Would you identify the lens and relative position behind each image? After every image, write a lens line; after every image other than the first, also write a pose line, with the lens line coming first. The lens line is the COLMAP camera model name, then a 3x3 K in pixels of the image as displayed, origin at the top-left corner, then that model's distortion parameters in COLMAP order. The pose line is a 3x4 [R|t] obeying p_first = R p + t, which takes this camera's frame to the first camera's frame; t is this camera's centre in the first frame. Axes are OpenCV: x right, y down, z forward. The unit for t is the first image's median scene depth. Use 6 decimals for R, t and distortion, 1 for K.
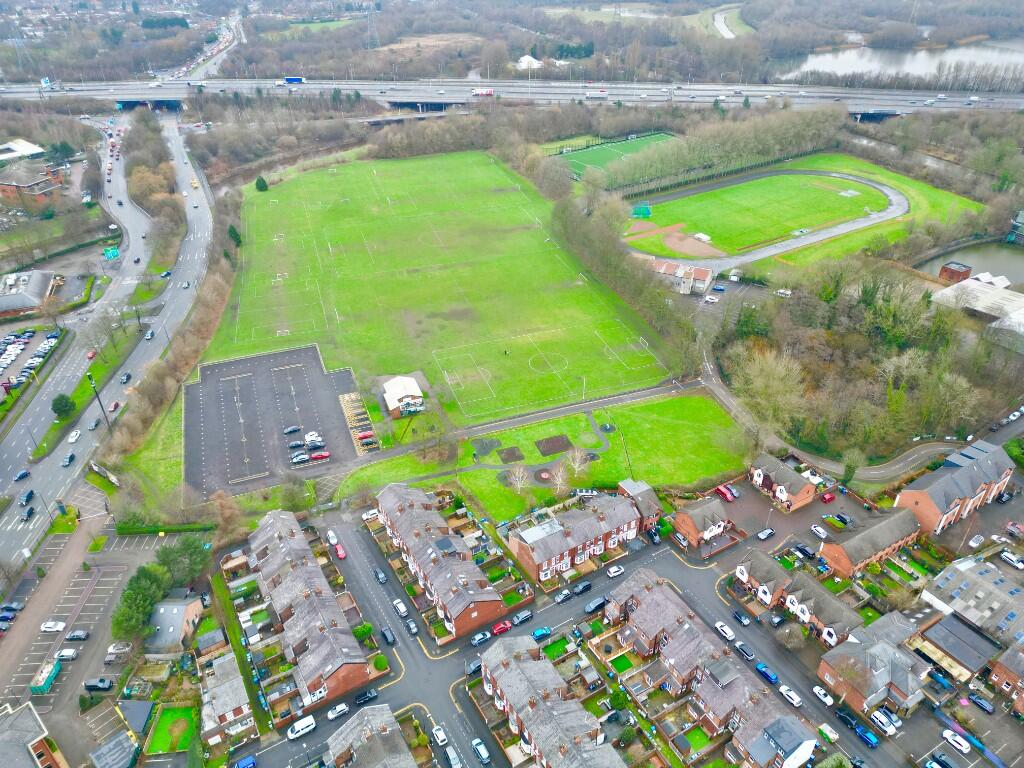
lens RADIAL K [[721.4, 0, 512.0], [0, 721.4, 384.0], [0, 0, 1]] dist [0.038518, -0.002534]
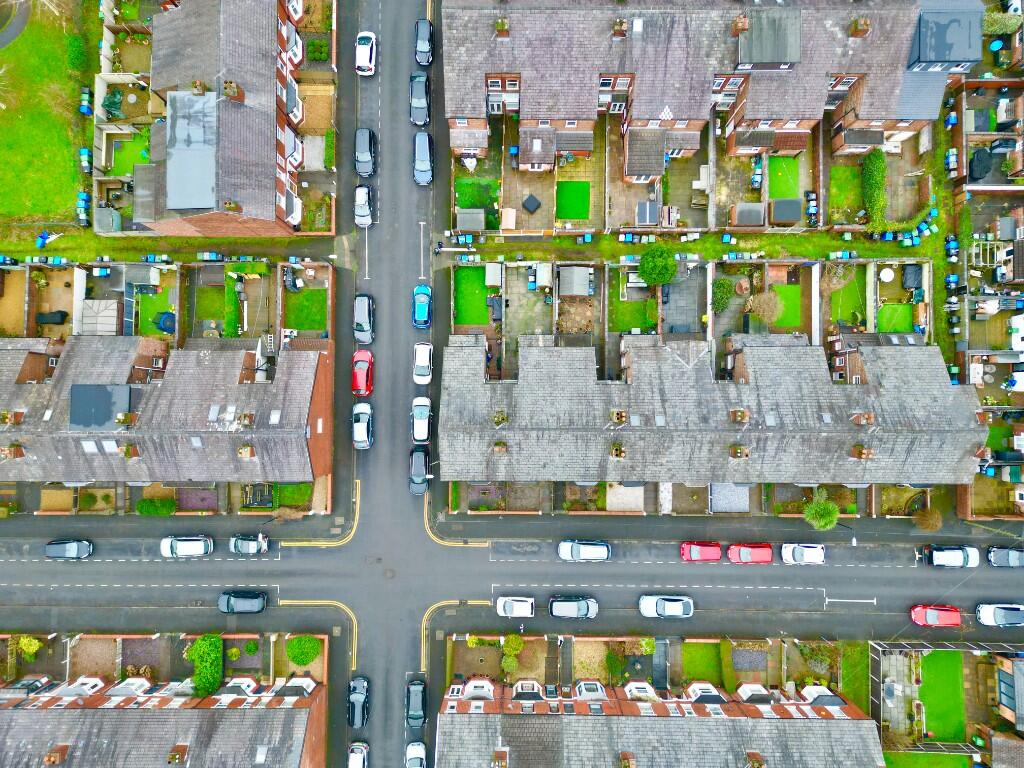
lens RADIAL K [[721.4, 0, 512.0], [0, 721.4, 384.0], [0, 0, 1]] dist [0.038518, -0.002534]
pose [[0.516495, -0.855721, 0.031210, 0.012813], [0.479226, 0.319072, 0.817640, 0.019584], [-0.709630, -0.407351, 0.574883, 0.642621]]
